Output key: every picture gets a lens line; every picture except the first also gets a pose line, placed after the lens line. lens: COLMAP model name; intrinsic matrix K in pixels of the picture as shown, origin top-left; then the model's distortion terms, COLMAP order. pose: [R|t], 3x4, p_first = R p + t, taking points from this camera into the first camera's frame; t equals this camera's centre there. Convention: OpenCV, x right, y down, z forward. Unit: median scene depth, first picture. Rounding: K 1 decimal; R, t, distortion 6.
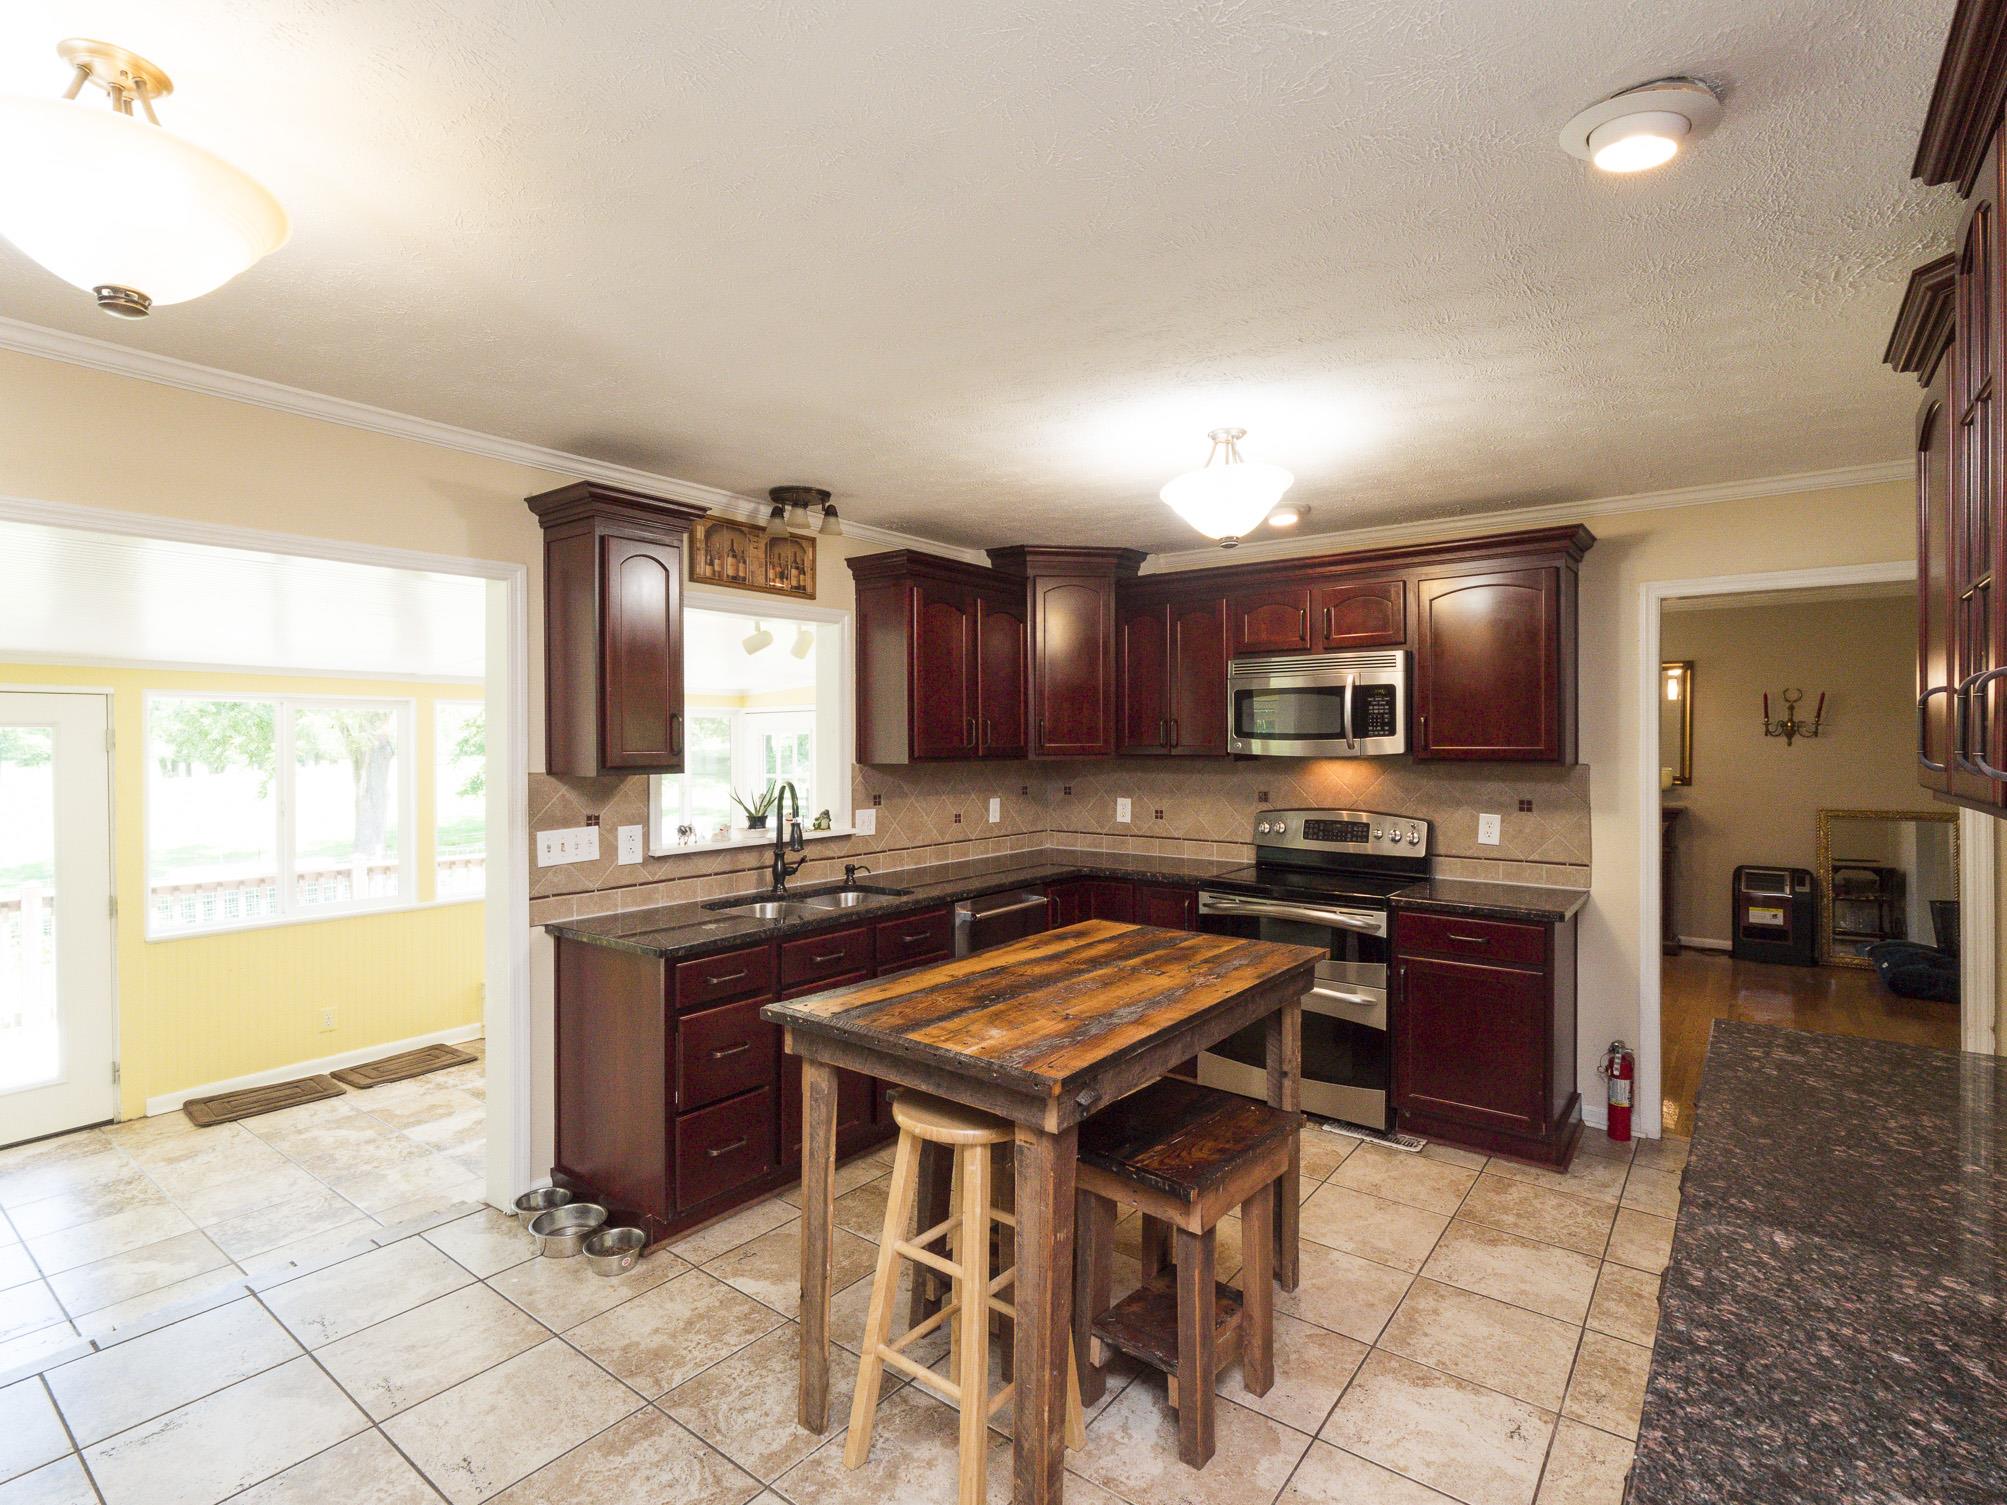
lens RADIAL K [[974.5, 0, 1003.5], [0, 974.5, 752.5], [0, 0, 1]] dist [0.000231, -0.000338]
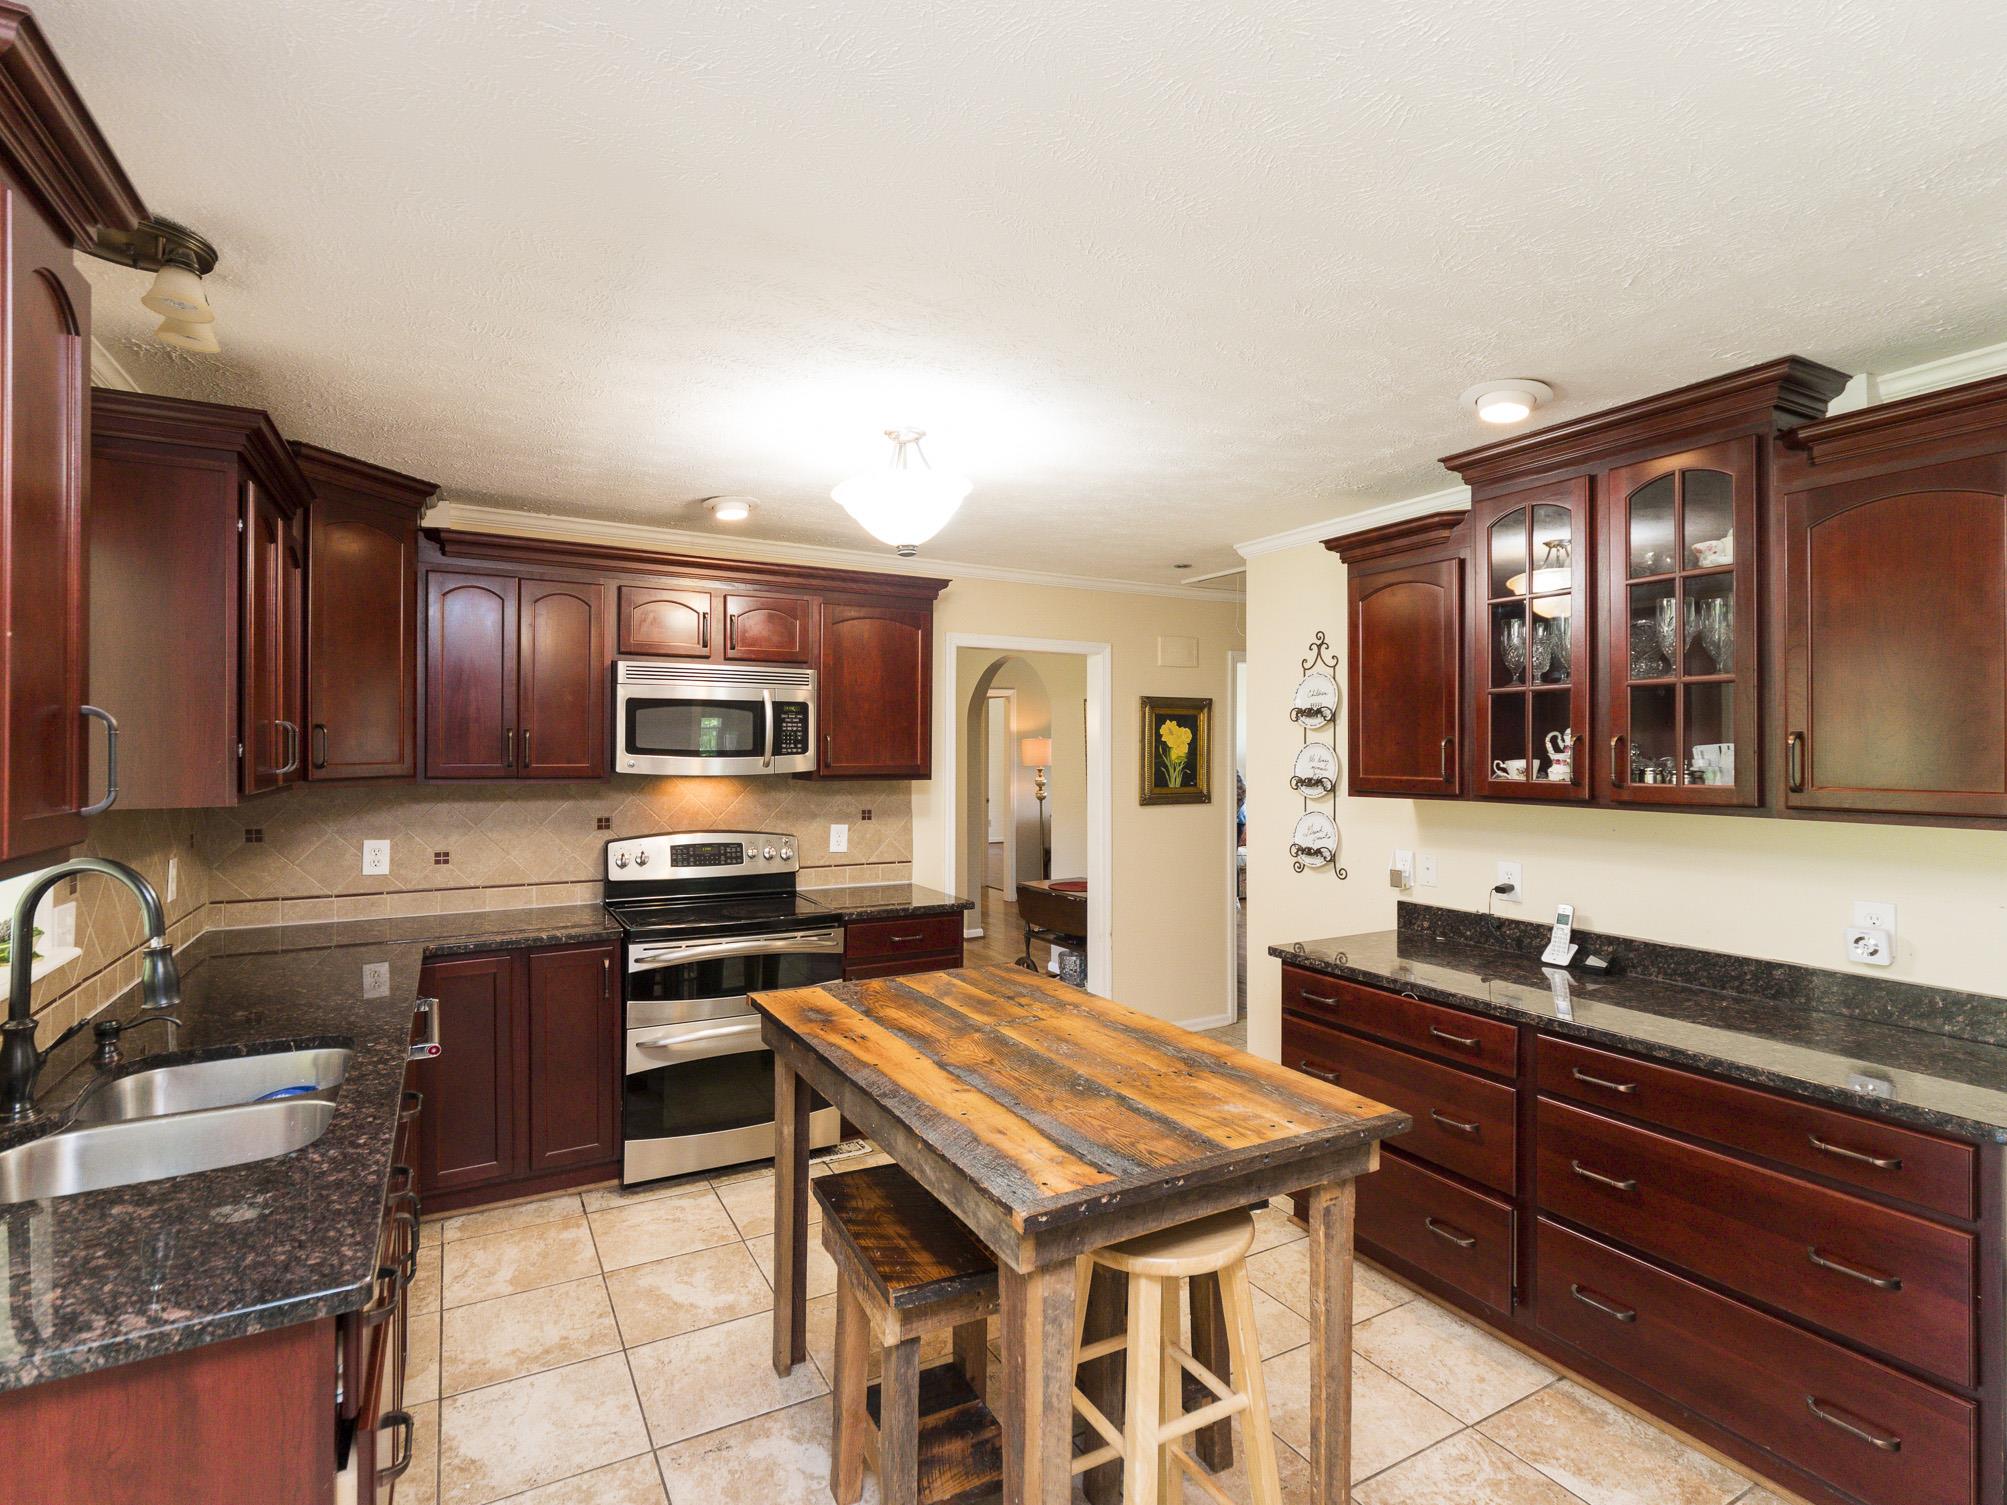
lens RADIAL K [[971.9, 0, 994.5], [0, 971.9, 741.1], [0, 0, 1]] dist [-0.003249, -0.001618]
pose [[0.397377, 0.010066, 0.917600, -0.438107], [0.006350, 0.999886, -0.013719, -0.014529], [-0.917633, 0.011278, 0.397268, 0.416660]]
